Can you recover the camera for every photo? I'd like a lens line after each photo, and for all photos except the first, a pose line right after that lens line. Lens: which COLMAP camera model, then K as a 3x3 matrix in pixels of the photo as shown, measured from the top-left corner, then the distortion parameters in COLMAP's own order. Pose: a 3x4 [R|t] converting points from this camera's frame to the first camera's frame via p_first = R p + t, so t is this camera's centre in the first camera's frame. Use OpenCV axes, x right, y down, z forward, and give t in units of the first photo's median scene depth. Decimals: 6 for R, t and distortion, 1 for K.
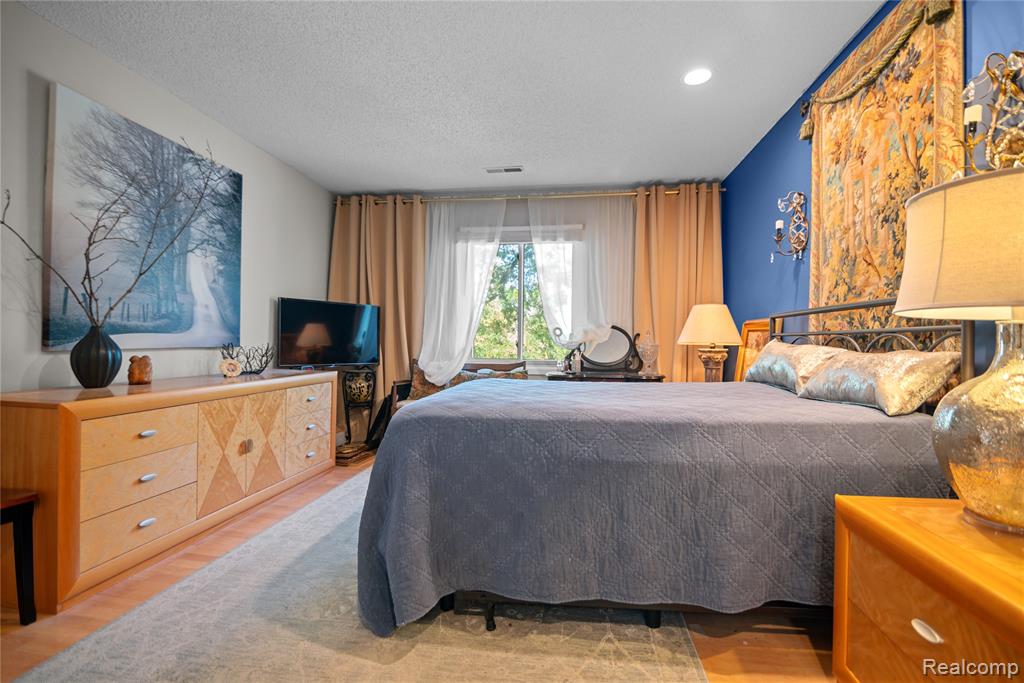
lens RADIAL K [[464.6, 0, 510.3], [0, 464.6, 341.1], [0, 0, 1]] dist [-0.020207, 0.001335]
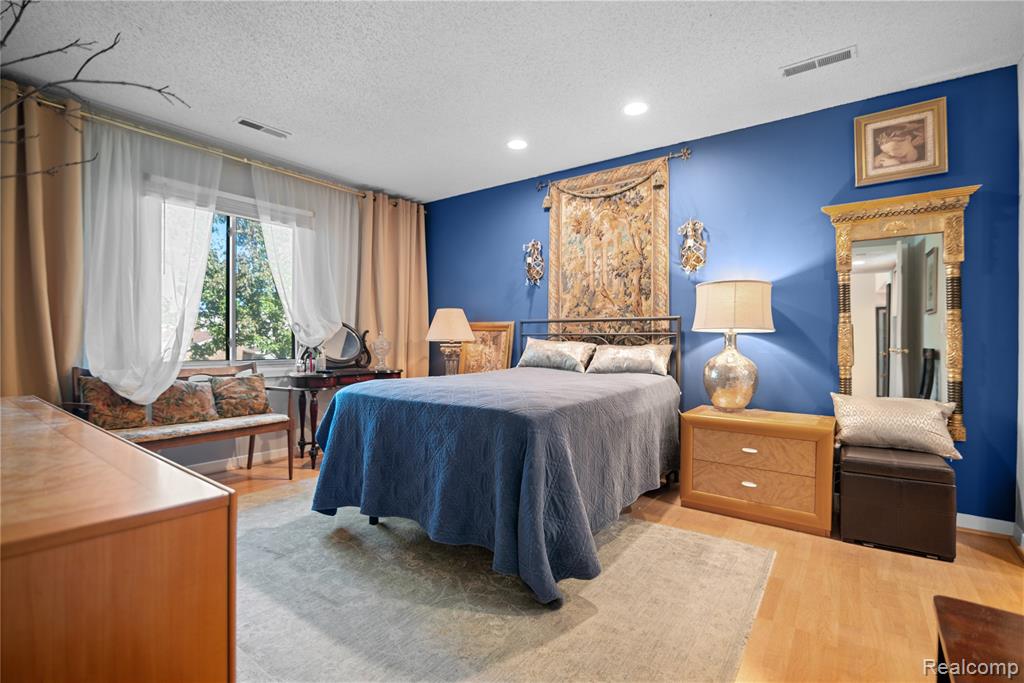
lens RADIAL K [[464.6, 0, 509.7], [0, 464.6, 342.5], [0, 0, 1]] dist [-0.020207, 0.001335]
pose [[0.482463, -0.008900, 0.875871, -0.983266], [-0.004163, 0.999914, 0.012454, -0.008819], [-0.875906, -0.009655, 0.482385, 0.432599]]
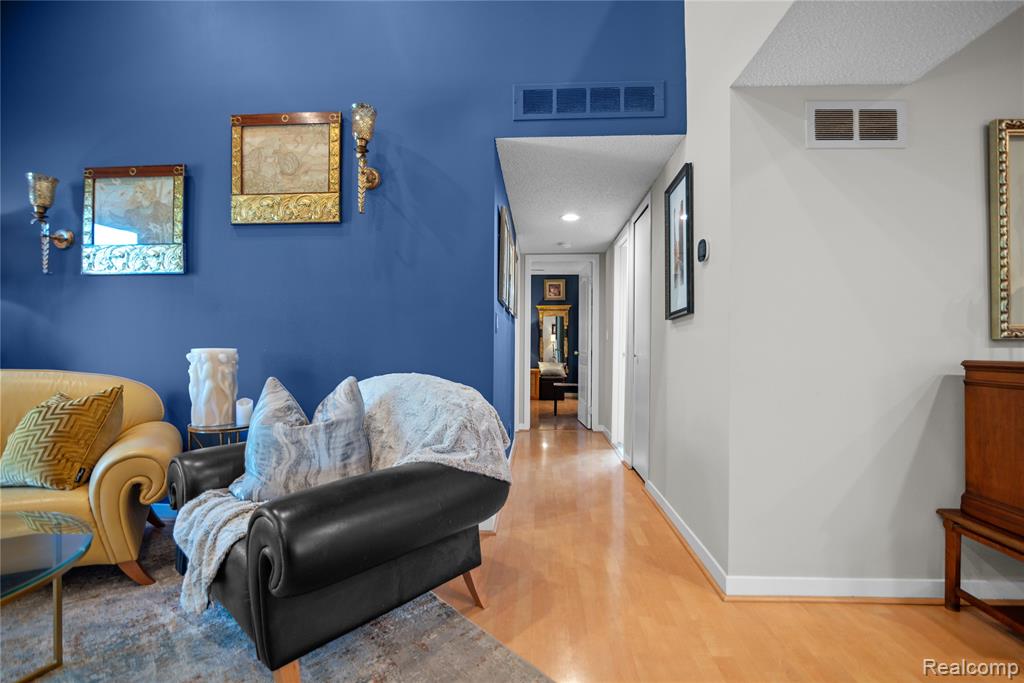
lens RADIAL K [[464.6, 0, 513.2], [0, 464.6, 341.0], [0, 0, 1]] dist [-0.020207, 0.001335]
pose [[-0.079908, -0.007367, 0.996775, -3.730444], [-0.014544, 0.999875, 0.006224, -0.071745], [-0.996696, -0.014000, -0.080005, 0.844686]]
